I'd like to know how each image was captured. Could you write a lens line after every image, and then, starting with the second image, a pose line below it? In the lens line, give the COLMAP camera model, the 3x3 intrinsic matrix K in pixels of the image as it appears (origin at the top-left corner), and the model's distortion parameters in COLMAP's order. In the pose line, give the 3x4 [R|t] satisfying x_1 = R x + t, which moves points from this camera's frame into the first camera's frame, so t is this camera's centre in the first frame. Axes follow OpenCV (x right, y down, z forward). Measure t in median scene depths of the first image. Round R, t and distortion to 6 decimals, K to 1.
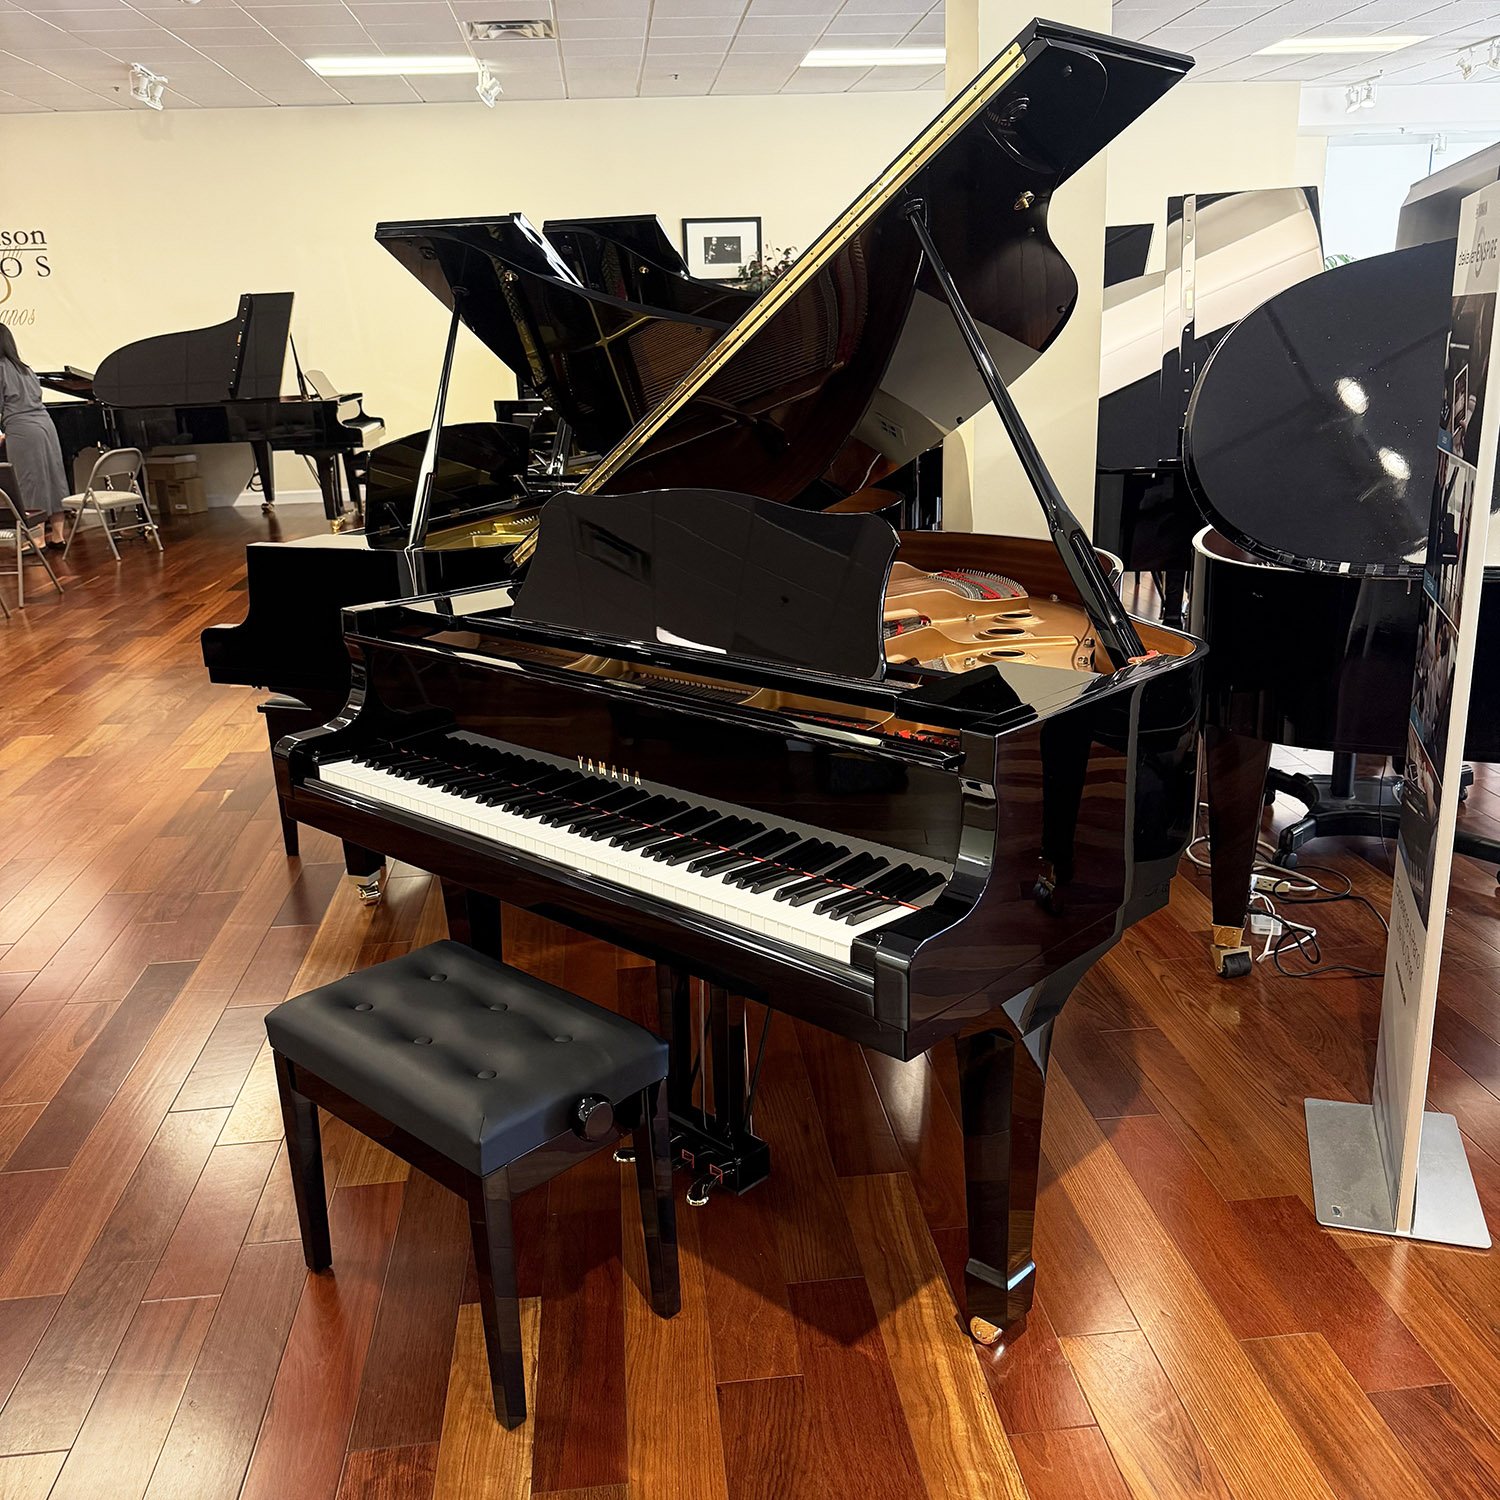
lens RADIAL K [[1433.6, 0, 750.0], [0, 1433.6, 750.0], [0, 0, 1]] dist [0.003681, 0.006867]
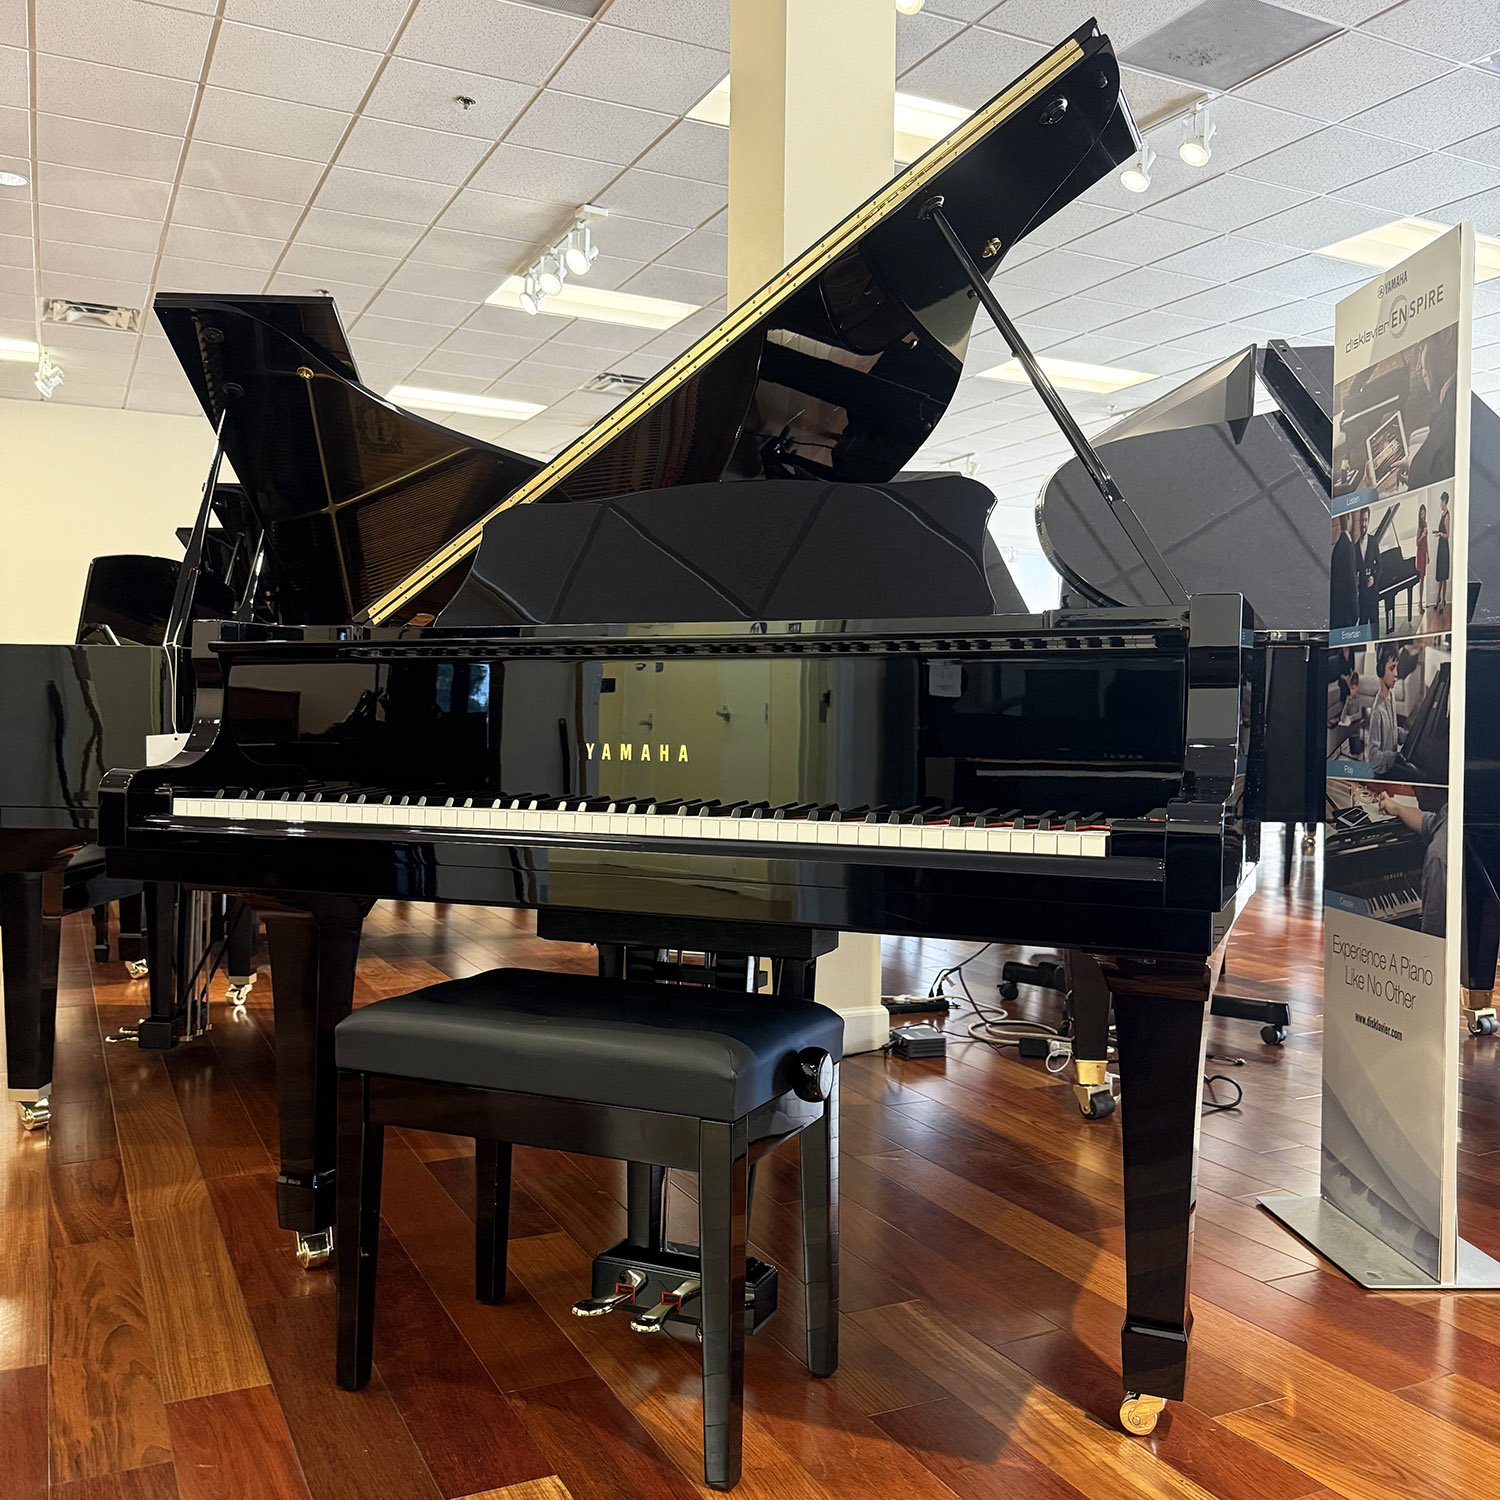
lens RADIAL K [[1423.5, 0, 750.0], [0, 1423.5, 750.0], [0, 0, 1]] dist [0.005962, -0.011806]
pose [[0.935615, 0.043785, 0.350296, -0.222742], [0.051771, 0.964533, -0.258837, 0.156210], [-0.349205, 0.260307, 0.900165, 0.168143]]
